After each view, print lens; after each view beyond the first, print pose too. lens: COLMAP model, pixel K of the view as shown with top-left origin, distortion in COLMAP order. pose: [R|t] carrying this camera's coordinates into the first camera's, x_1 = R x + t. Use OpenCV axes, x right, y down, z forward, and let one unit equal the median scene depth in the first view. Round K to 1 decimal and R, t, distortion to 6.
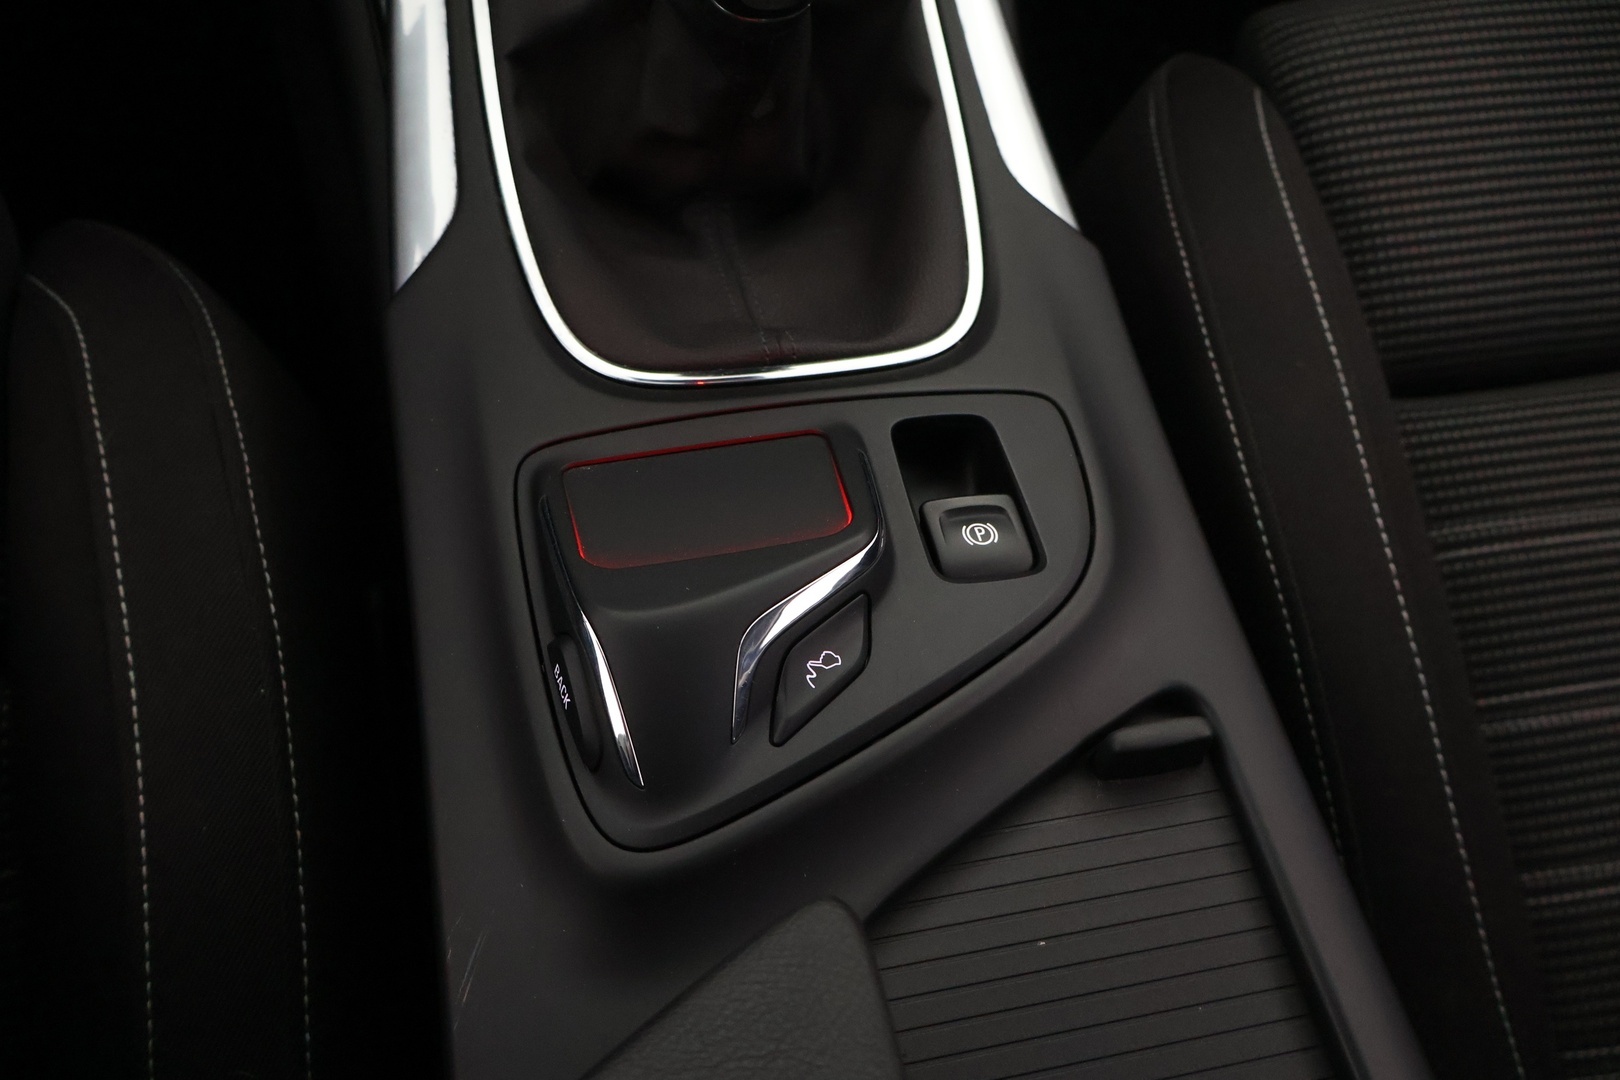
lens RADIAL K [[1365.1, 0, 807.1], [0, 1365.1, 550.6], [0, 0, 1]] dist [0.001385, -0.005368]
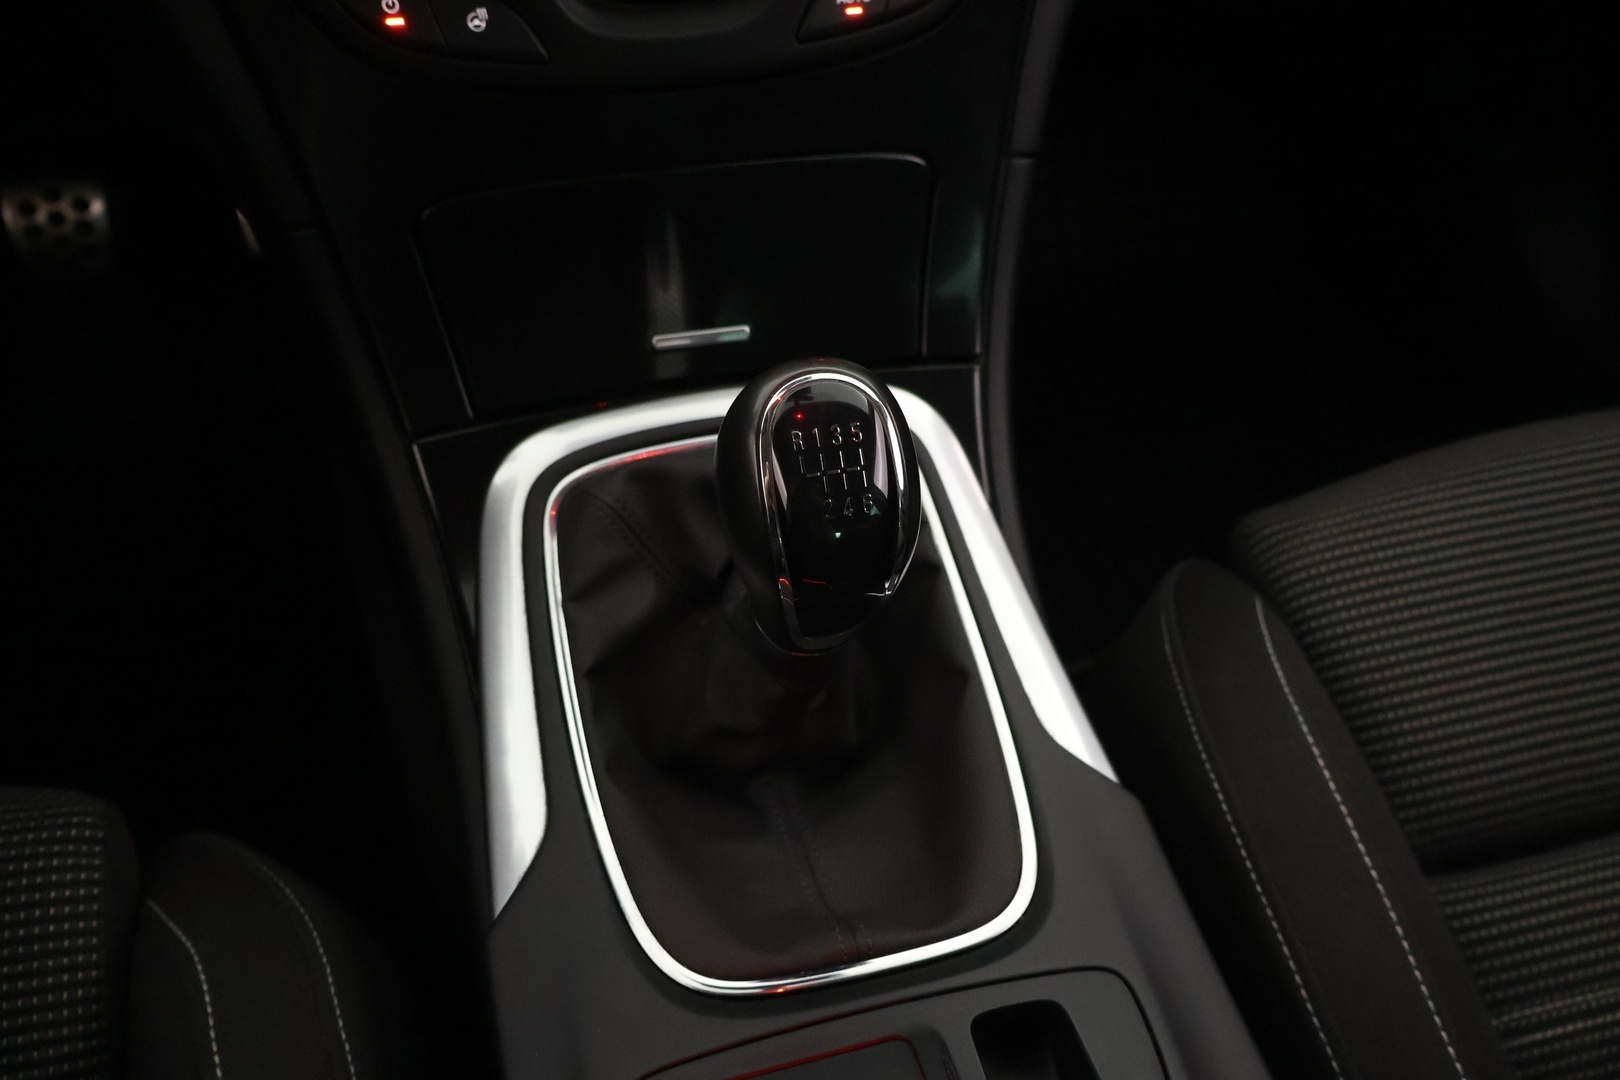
lens RADIAL K [[1365.1, 0, 805.7], [0, 1365.1, 525.9], [0, 0, 1]] dist [0.001385, -0.005368]
pose [[0.995997, -0.088626, -0.011648, -0.015046], [0.082990, 0.965233, -0.247867, -0.173798], [0.033210, 0.245908, 0.968724, -0.097703]]
